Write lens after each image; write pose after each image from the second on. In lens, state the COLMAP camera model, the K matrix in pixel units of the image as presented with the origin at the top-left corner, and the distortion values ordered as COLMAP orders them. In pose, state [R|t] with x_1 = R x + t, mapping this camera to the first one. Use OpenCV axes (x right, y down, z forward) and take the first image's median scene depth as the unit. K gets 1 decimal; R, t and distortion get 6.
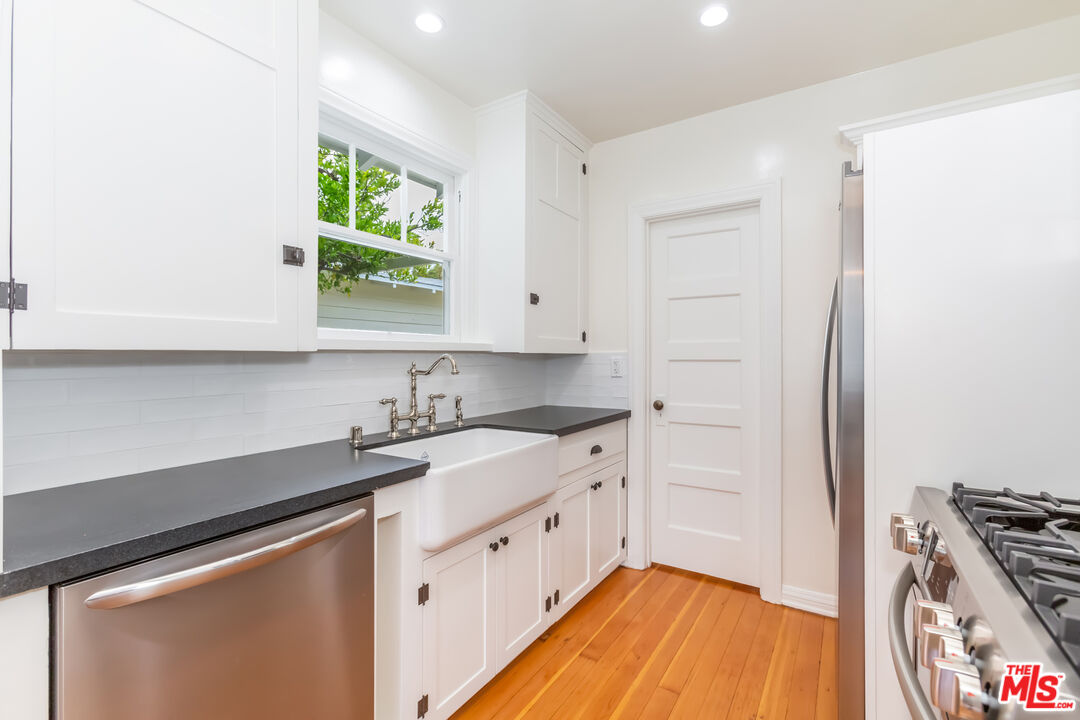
lens RADIAL K [[480.8, 0, 537.9], [0, 480.8, 355.5], [0, 0, 1]] dist [-0.019680, 0.013062]
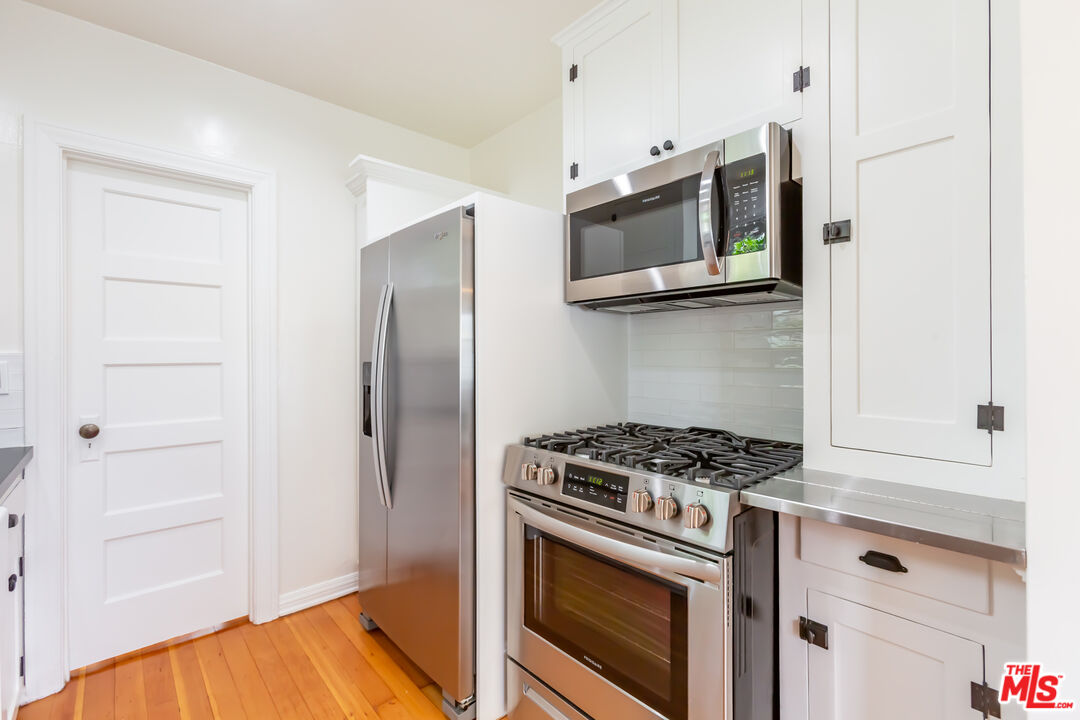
lens RADIAL K [[482.2, 0, 546.1], [0, 482.2, 355.8], [0, 0, 1]] dist [-0.019486, 0.011822]
pose [[0.258524, 0.001407, 0.966004, -0.291465], [0.004759, 0.999985, -0.002730, 0.001386], [-0.965993, 0.005303, 0.258514, 0.240554]]
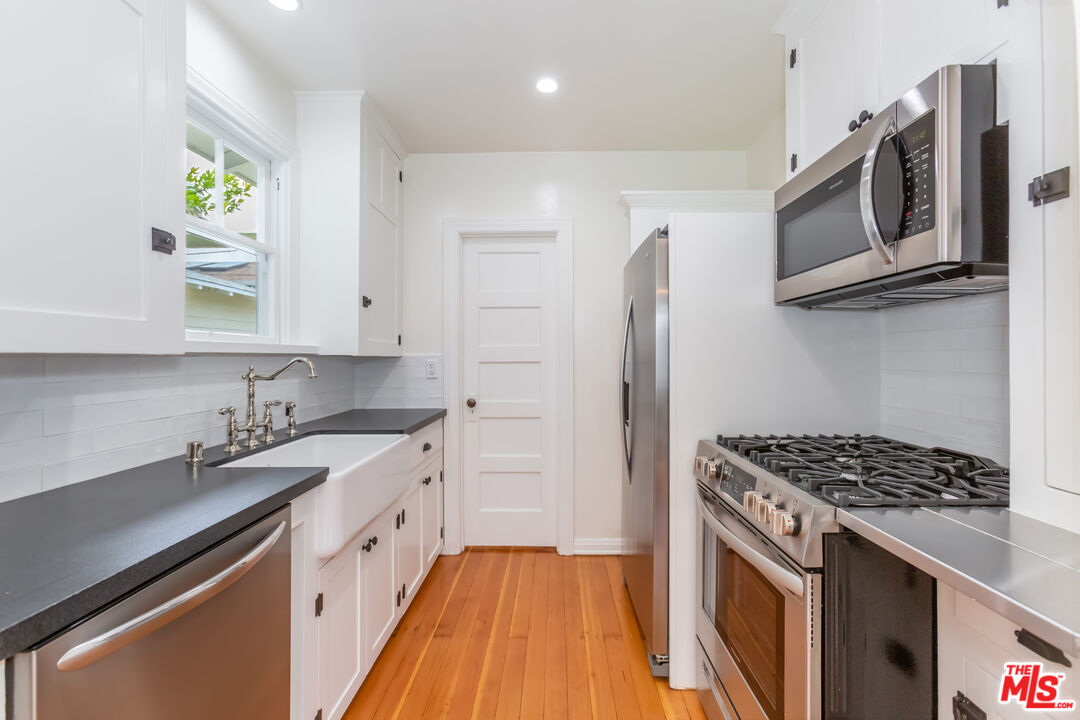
lens RADIAL K [[482.2, 0, 546.1], [0, 482.2, 355.8], [0, 0, 1]] dist [-0.019486, 0.011822]
pose [[0.848608, 0.000659, 0.529021, -0.235413], [0.001618, 0.999991, -0.003841, -0.001144], [-0.529019, 0.004116, 0.848600, -0.045739]]
